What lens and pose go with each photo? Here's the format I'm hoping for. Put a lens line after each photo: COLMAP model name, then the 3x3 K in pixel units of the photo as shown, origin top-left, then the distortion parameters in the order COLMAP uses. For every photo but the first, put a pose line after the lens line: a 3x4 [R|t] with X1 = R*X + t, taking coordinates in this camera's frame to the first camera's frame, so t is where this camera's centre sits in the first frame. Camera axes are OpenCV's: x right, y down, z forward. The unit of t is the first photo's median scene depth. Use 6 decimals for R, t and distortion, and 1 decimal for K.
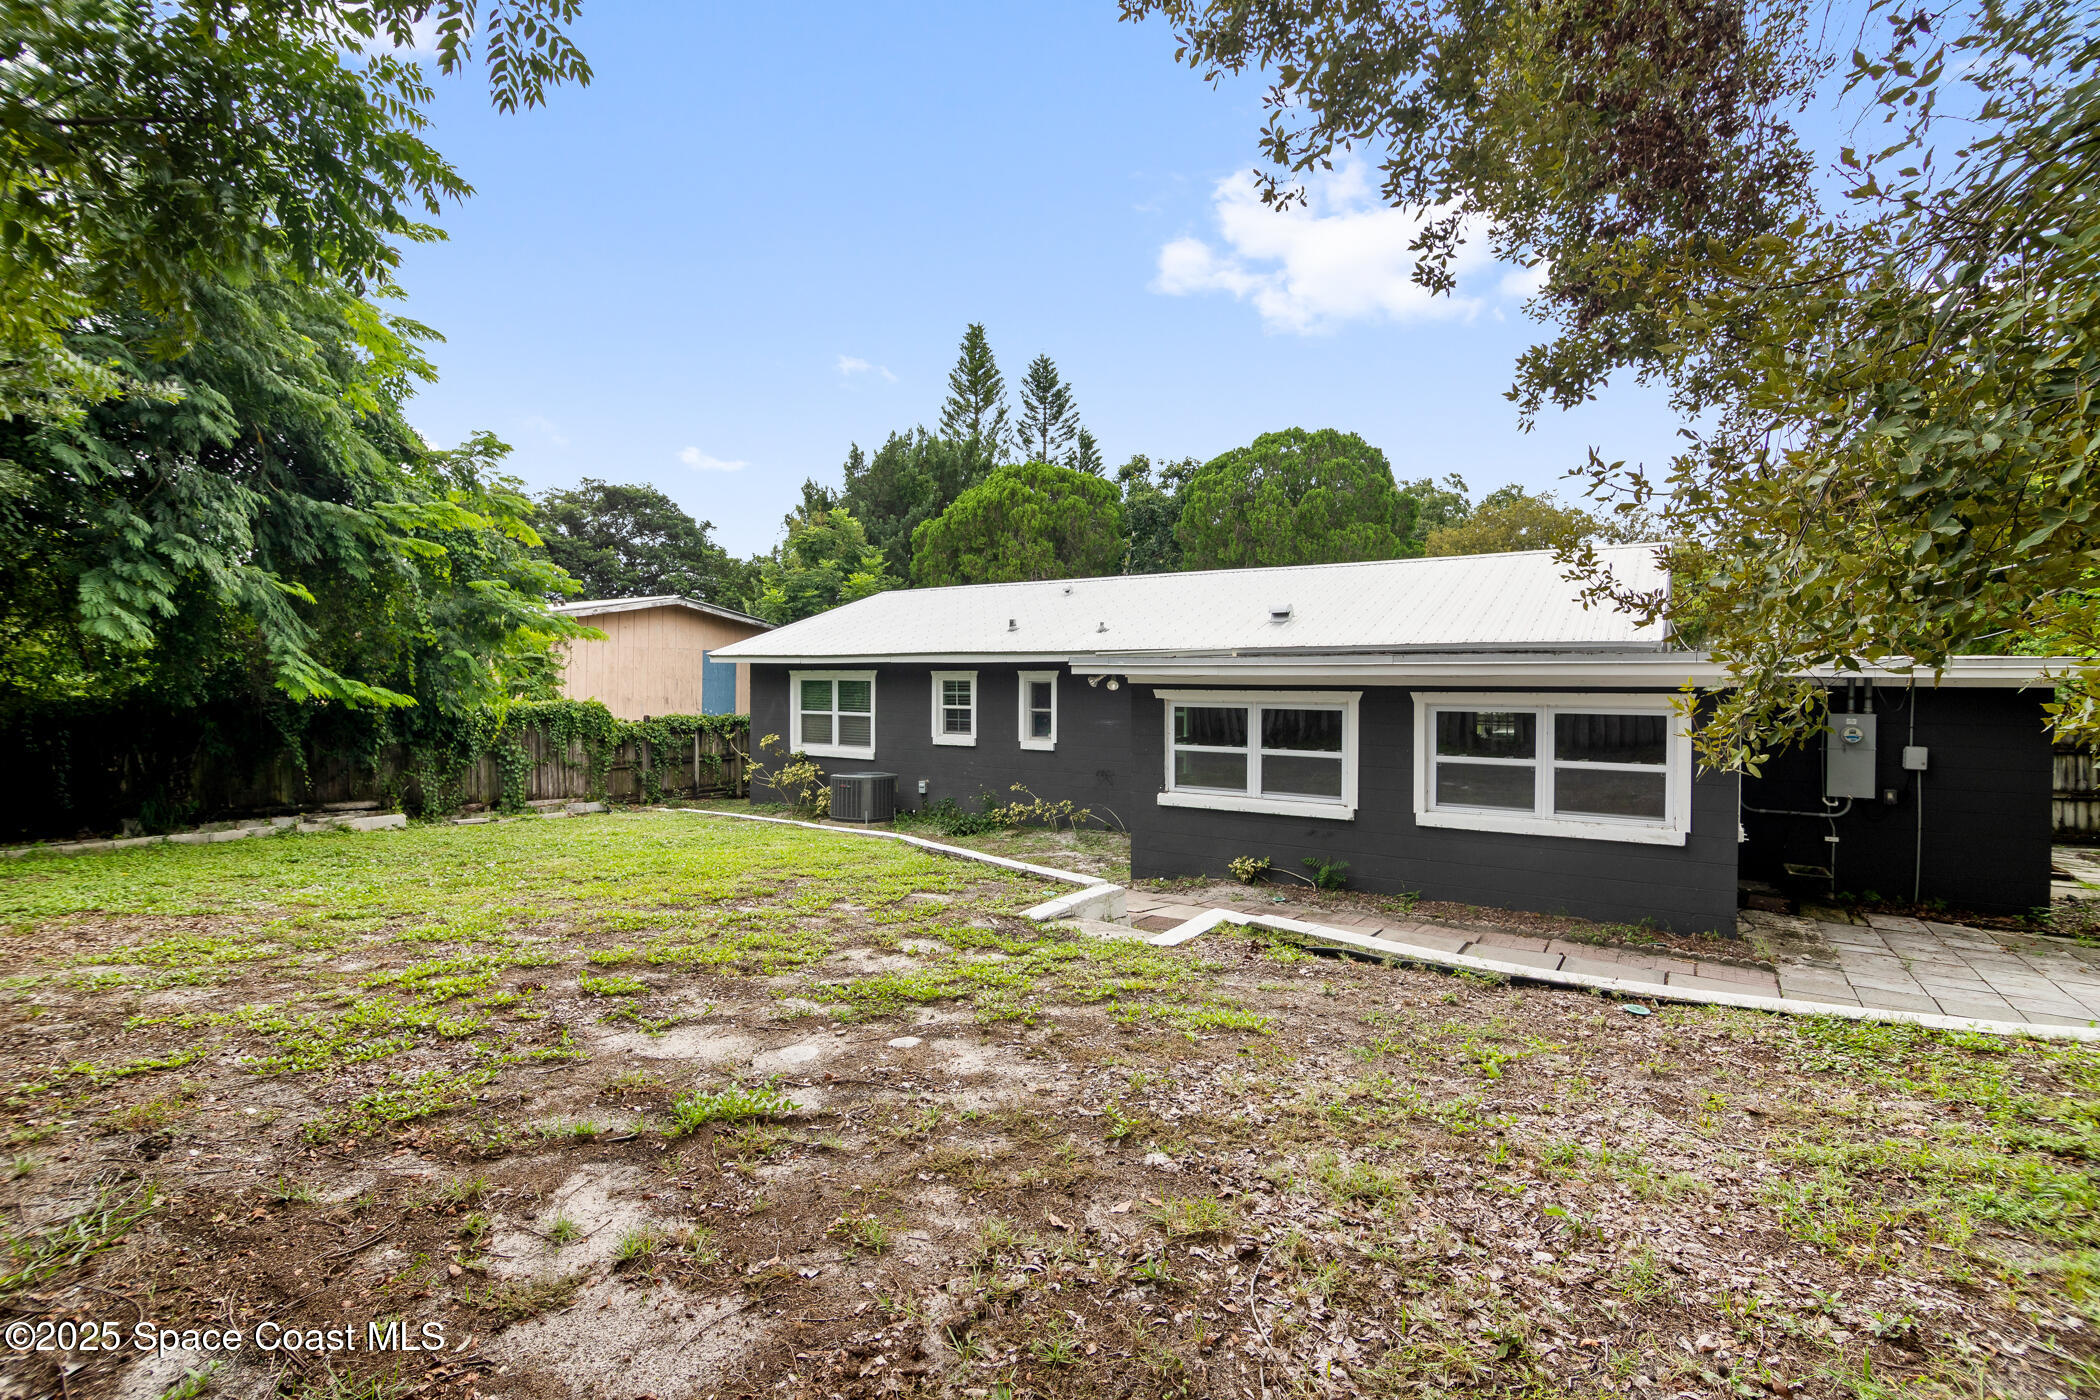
lens RADIAL K [[976.4, 0, 1072.7], [0, 976.4, 685.8], [0, 0, 1]] dist [-0.014876, -0.000027]
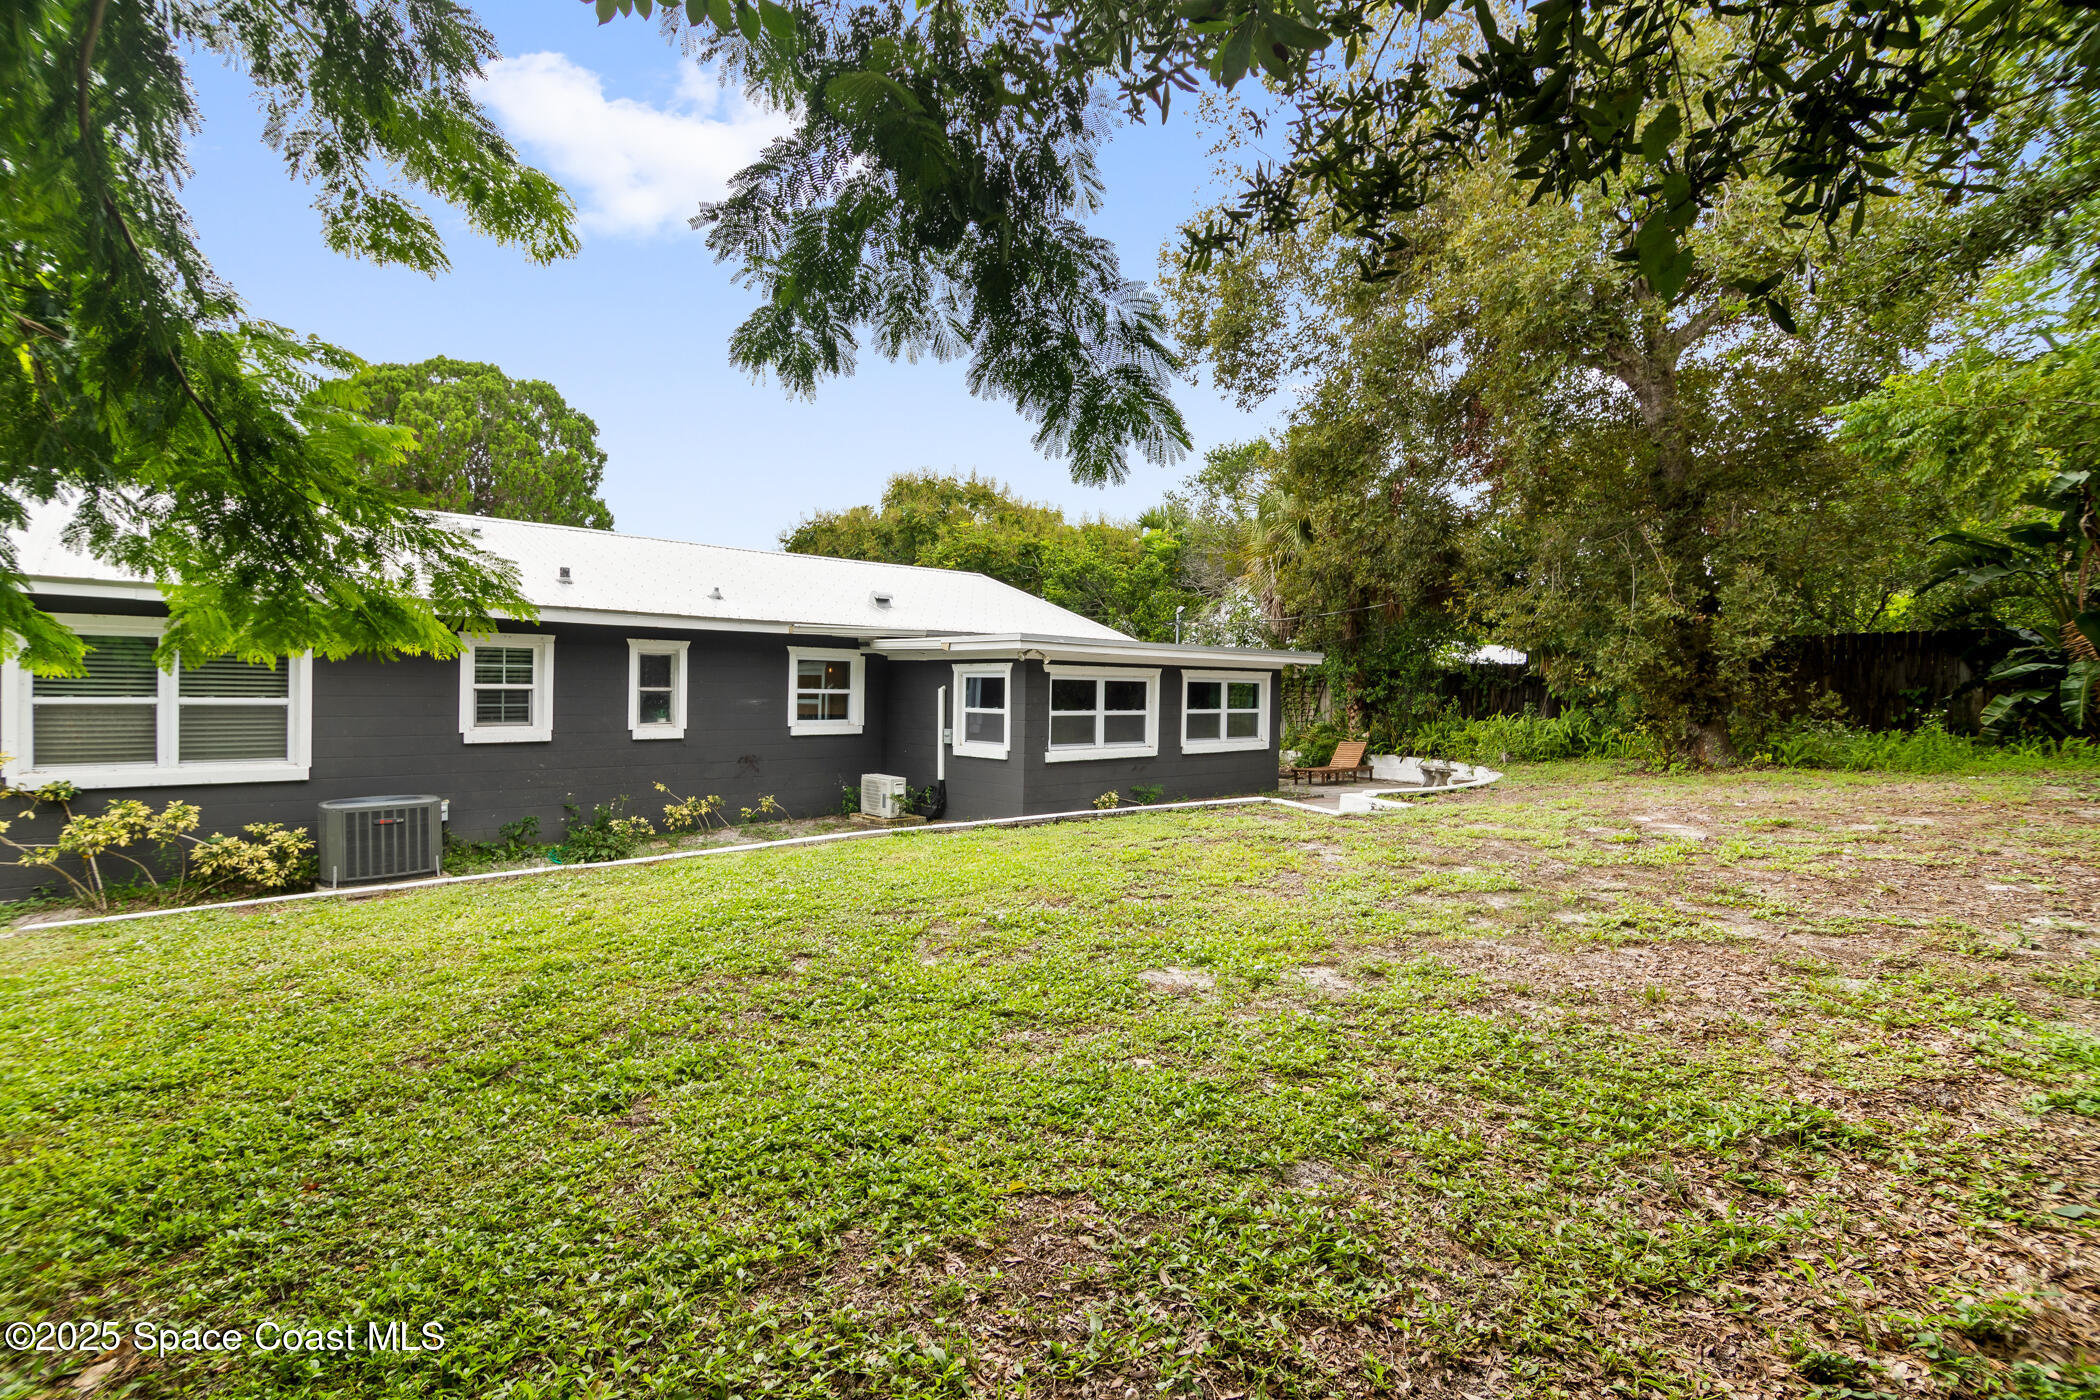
lens RADIAL K [[976.4, 0, 1072.7], [0, 976.4, 685.8], [0, 0, 1]] dist [-0.014876, -0.000027]
pose [[0.234452, 0.001151, 0.972127, -1.111795], [-0.006375, 0.999980, 0.000354, 0.029959], [-0.972107, -0.006280, 0.234455, 0.731202]]
